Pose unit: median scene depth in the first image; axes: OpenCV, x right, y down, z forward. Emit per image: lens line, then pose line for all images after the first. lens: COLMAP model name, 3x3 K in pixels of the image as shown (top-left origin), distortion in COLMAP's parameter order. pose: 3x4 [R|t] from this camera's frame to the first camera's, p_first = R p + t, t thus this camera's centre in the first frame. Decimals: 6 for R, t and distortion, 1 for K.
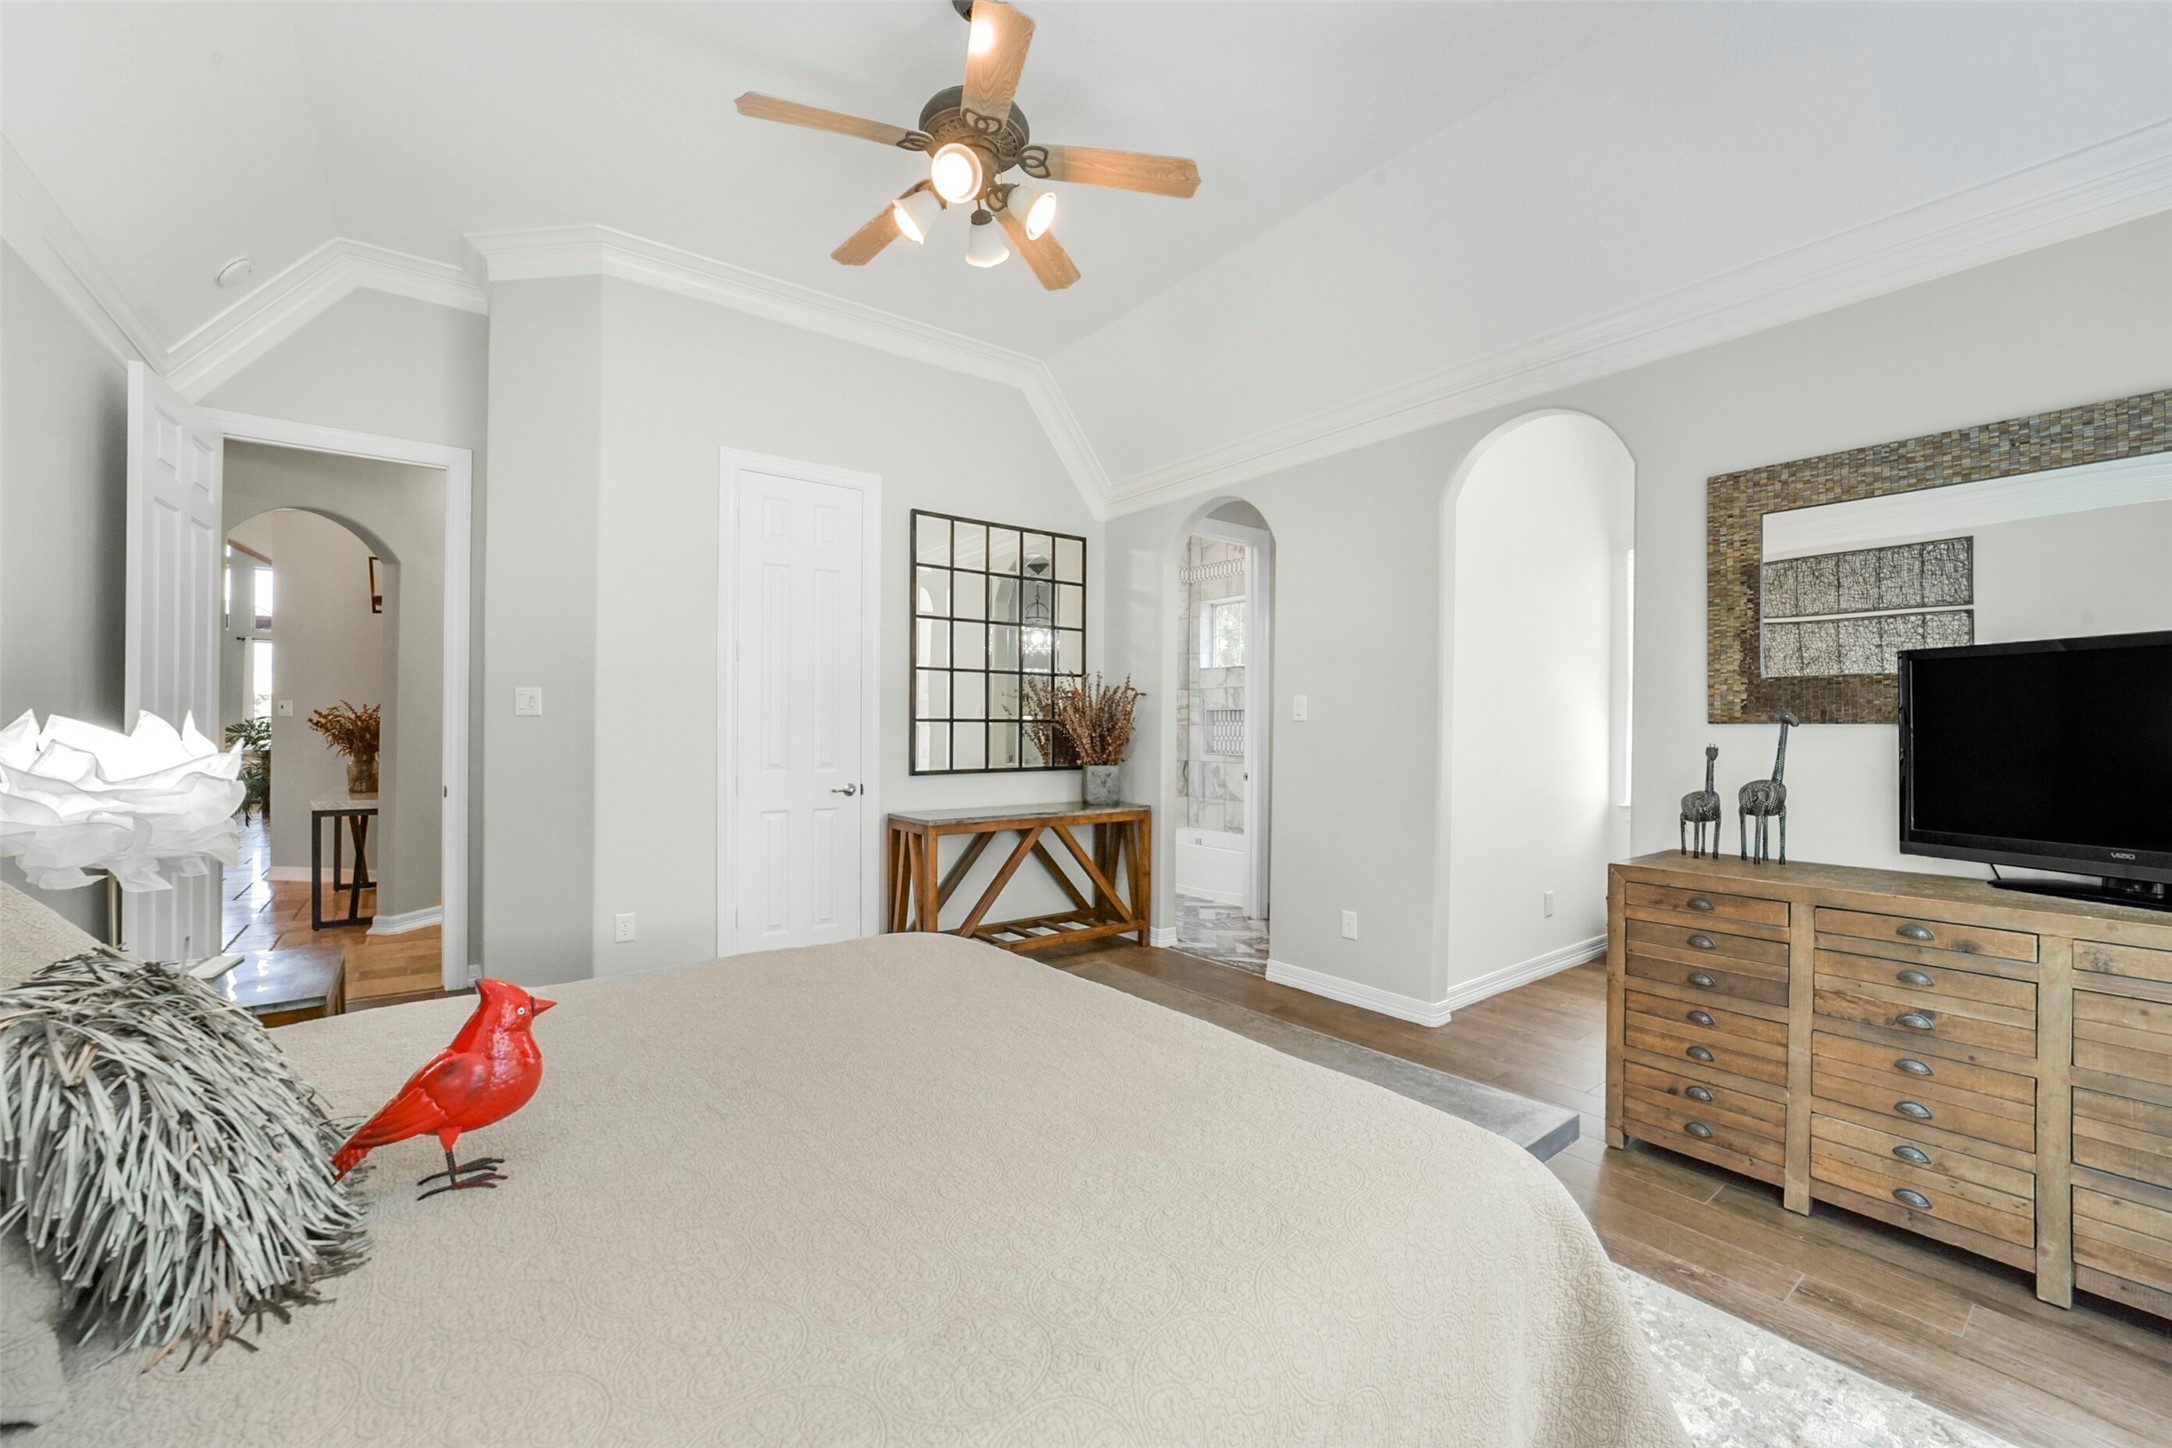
lens RADIAL K [[885.2, 0, 1085.5], [0, 885.2, 719.8], [0, 0, 1]] dist [-0.013468, 0.000196]
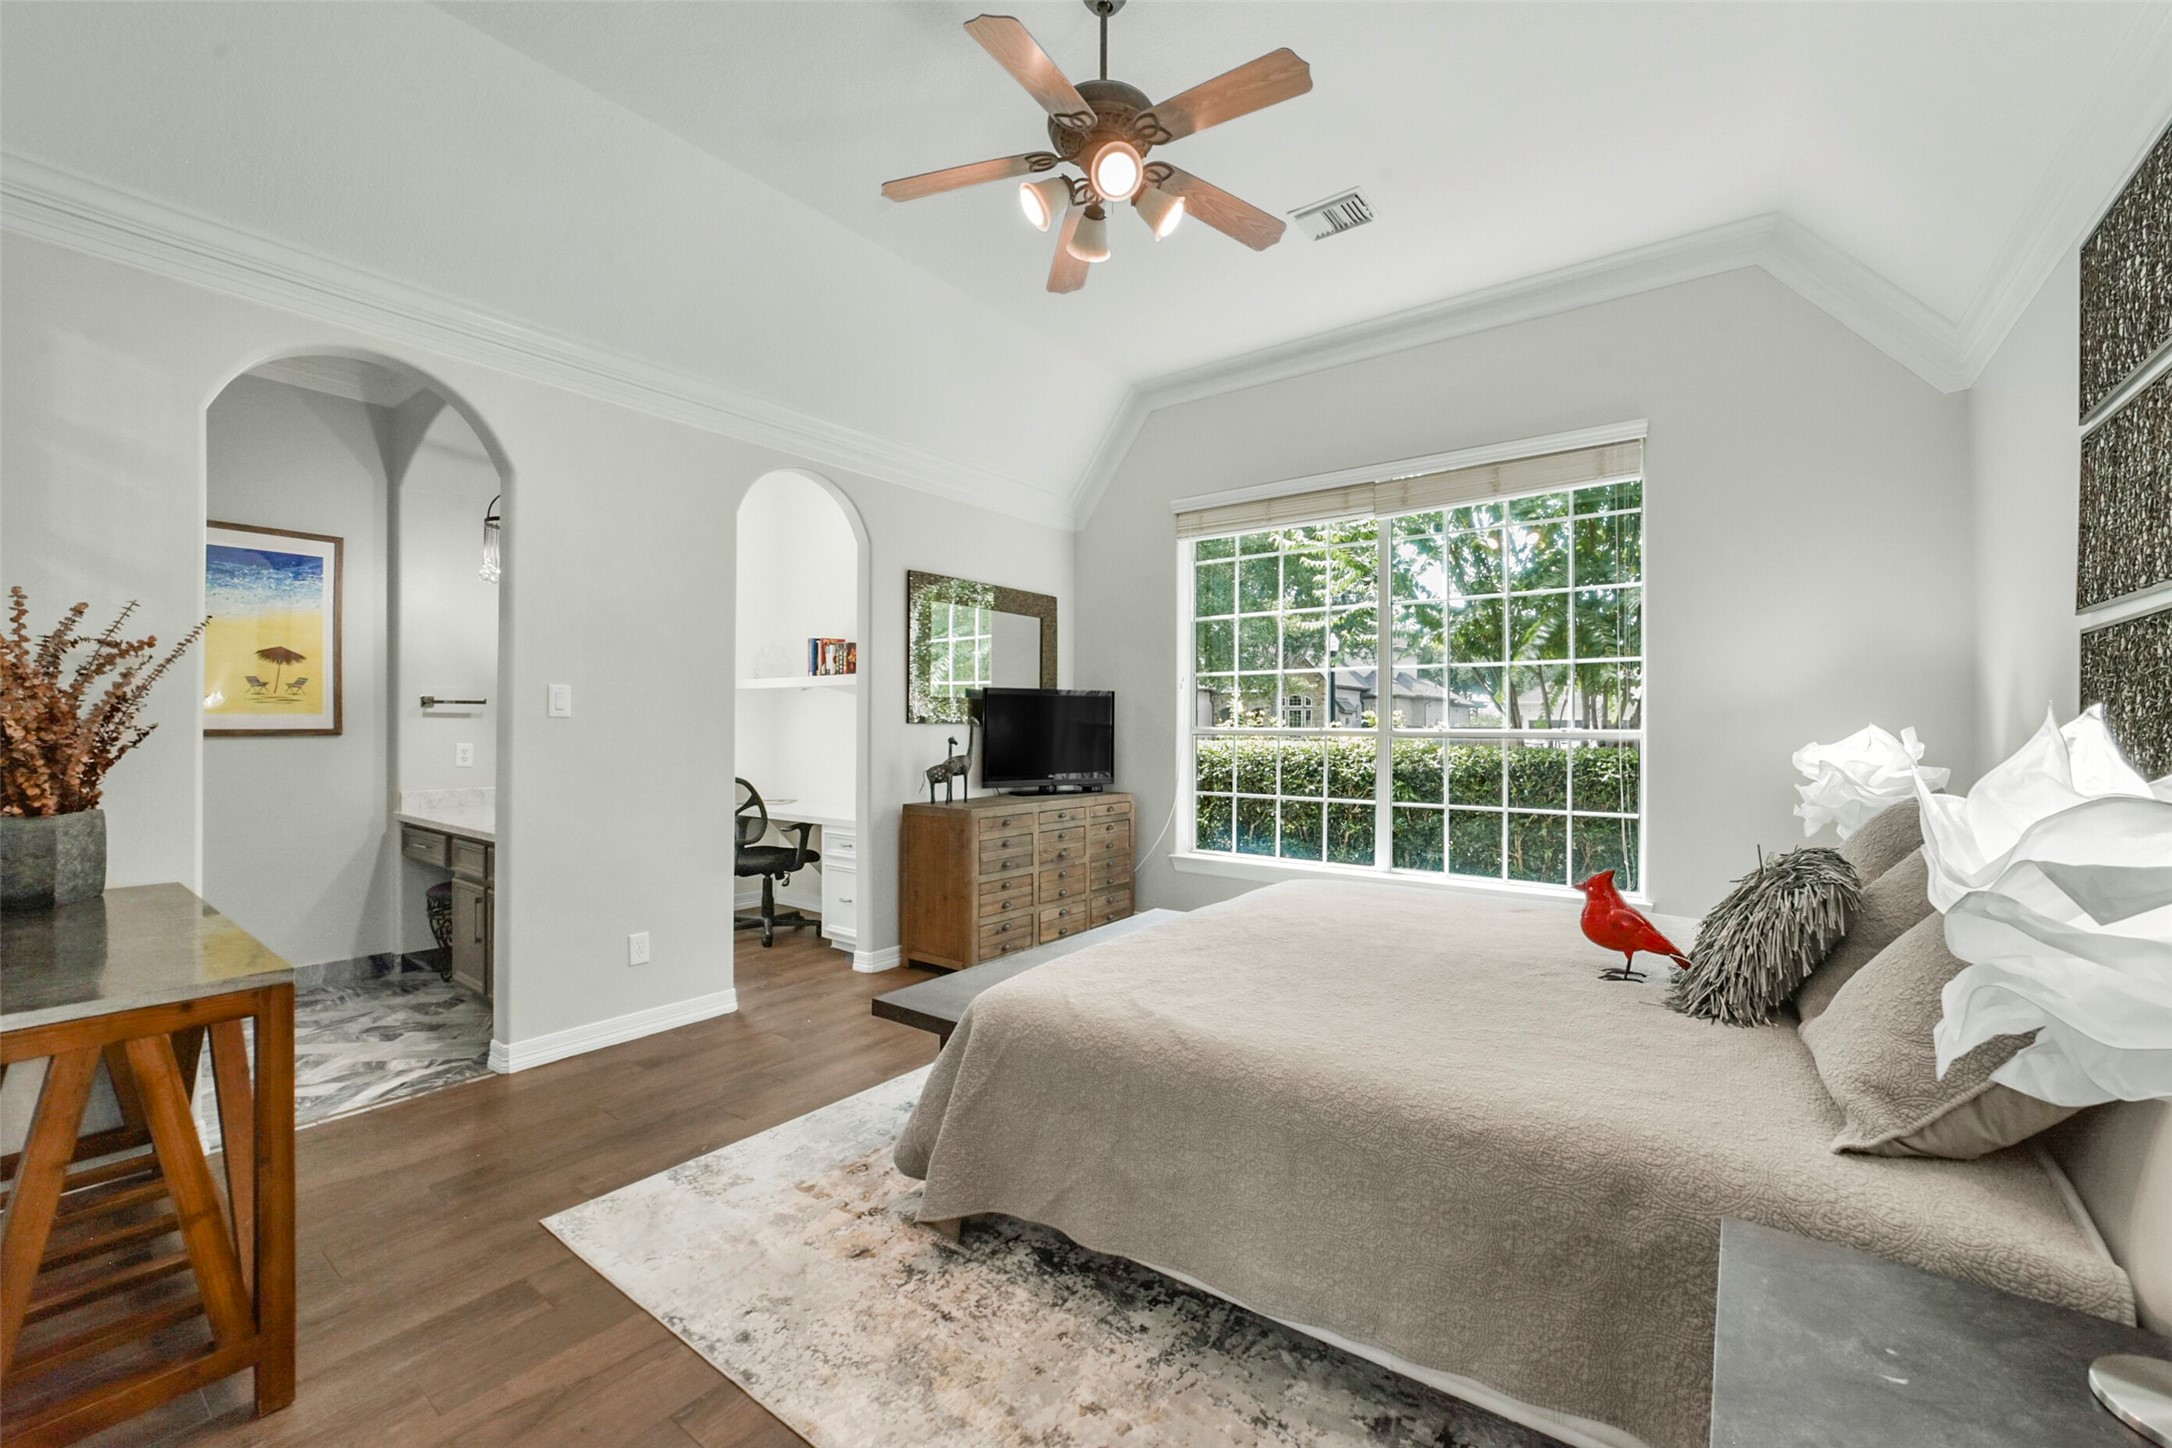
lens RADIAL K [[885.2, 0, 1085.5], [0, 885.2, 719.8], [0, 0, 1]] dist [-0.013468, 0.000196]
pose [[-0.281236, -0.006826, 0.959614, -1.068667], [-0.021076, 0.999777, 0.000935, -0.011250], [-0.959407, -0.019962, -0.281318, 1.310651]]
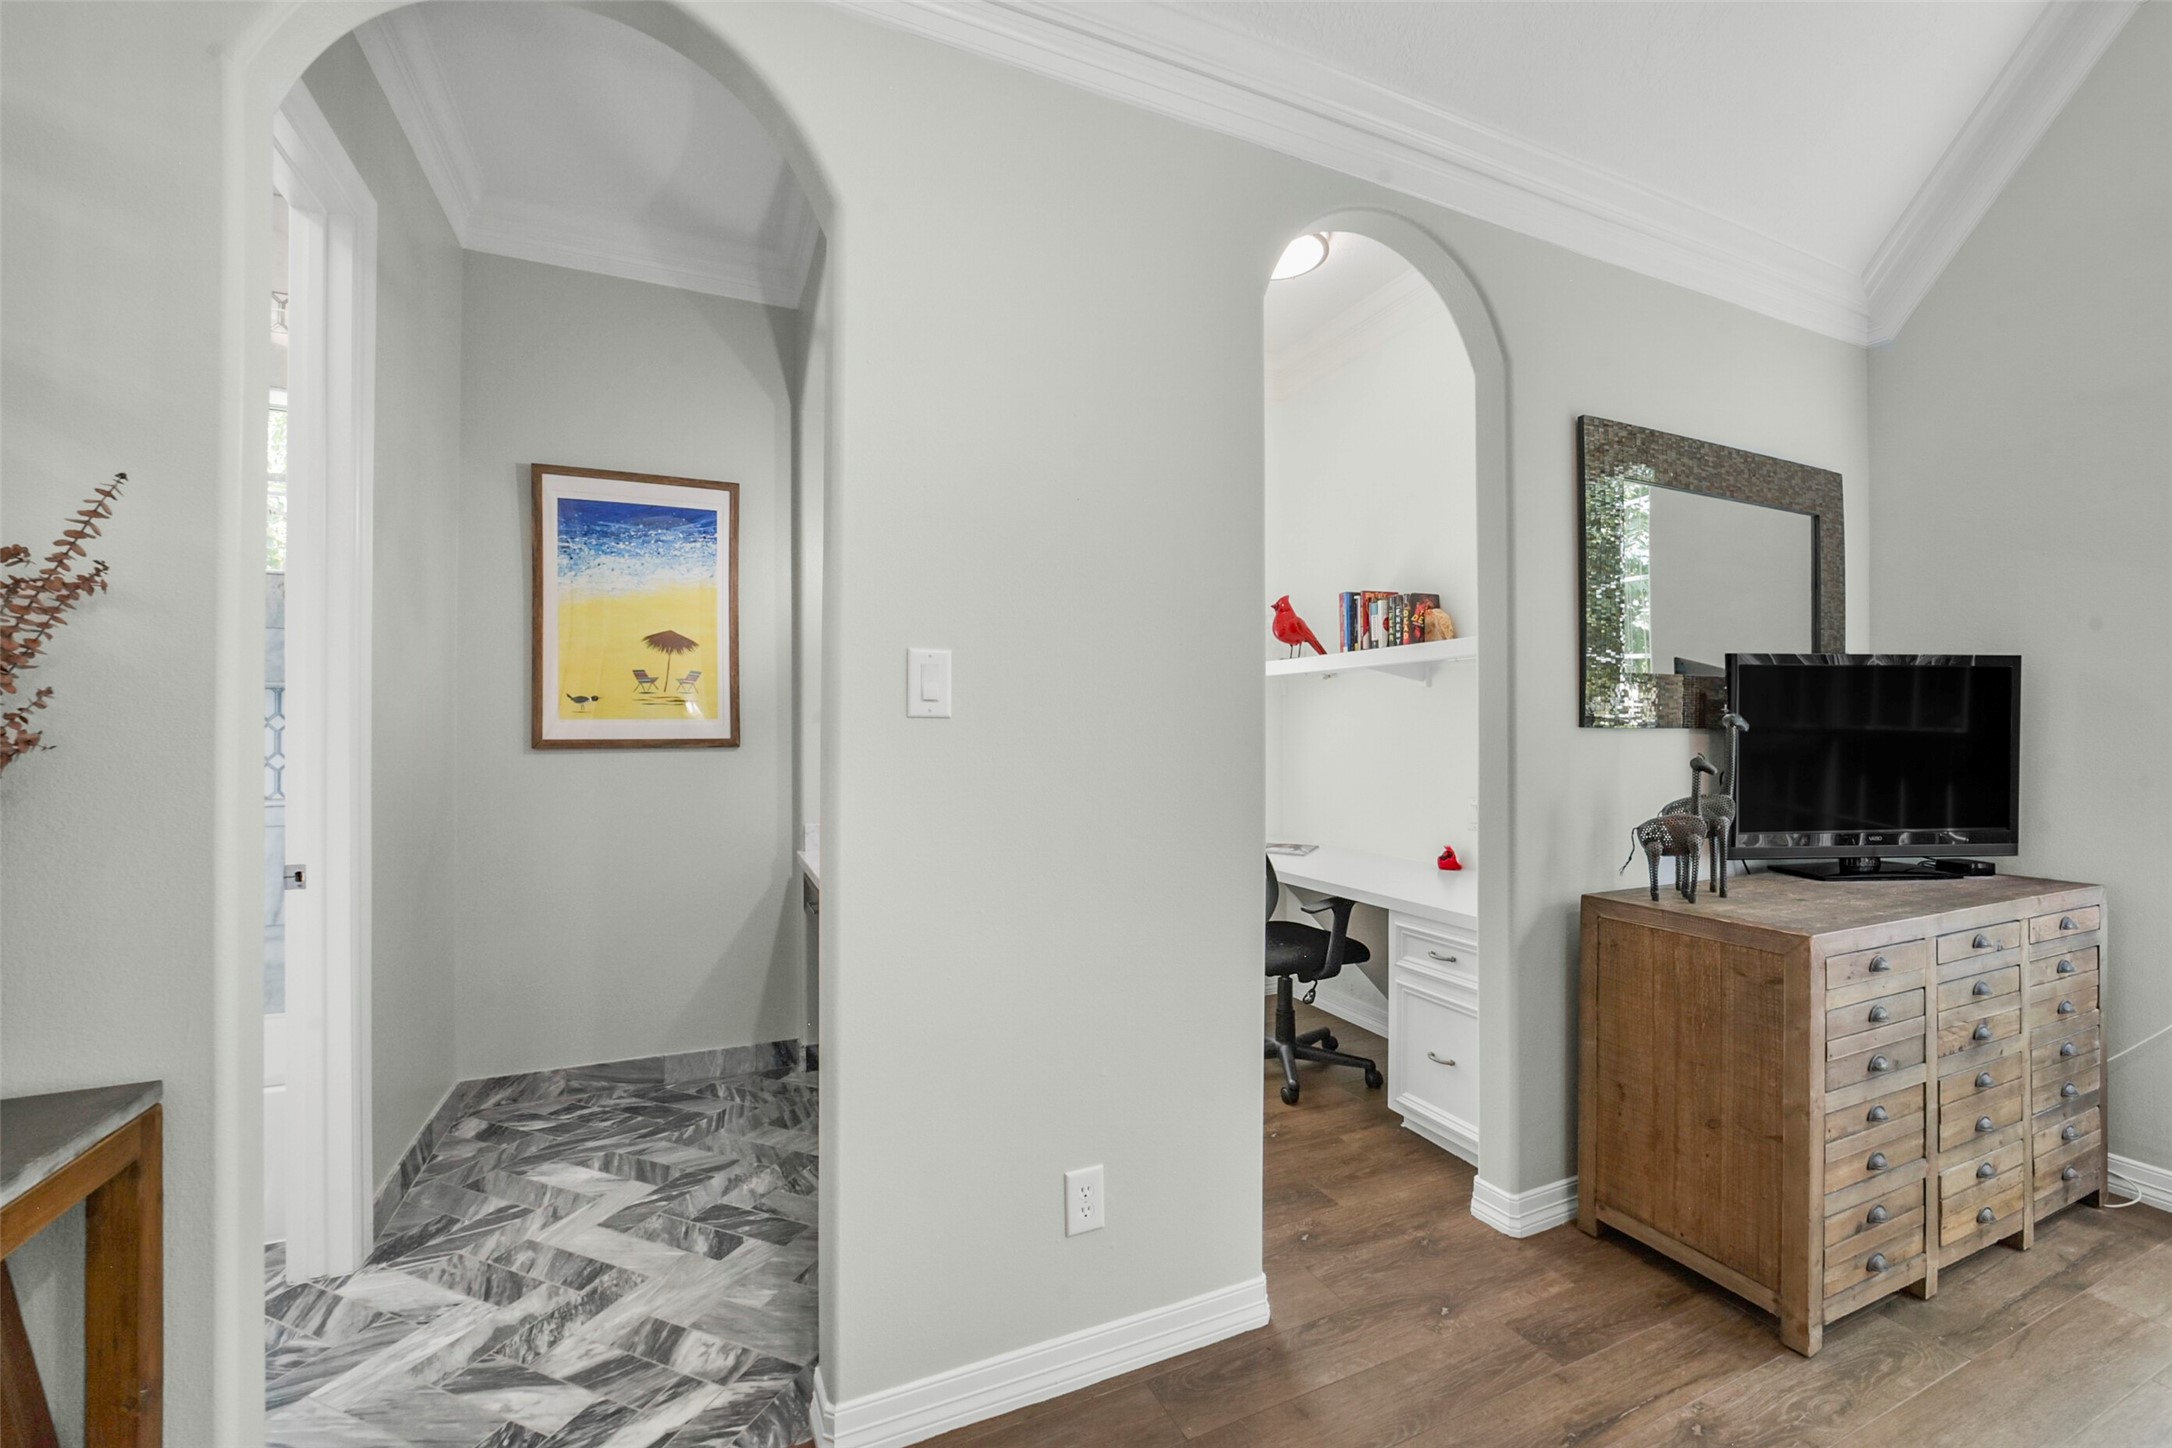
lens RADIAL K [[885.2, 0, 1085.5], [0, 885.2, 719.8], [0, 0, 1]] dist [-0.013468, 0.000196]
pose [[0.212003, 0.001093, 0.977268, -0.181084], [-0.012175, 0.999925, 0.001523, 0.002756], [-0.977193, -0.012222, 0.212001, 1.452389]]
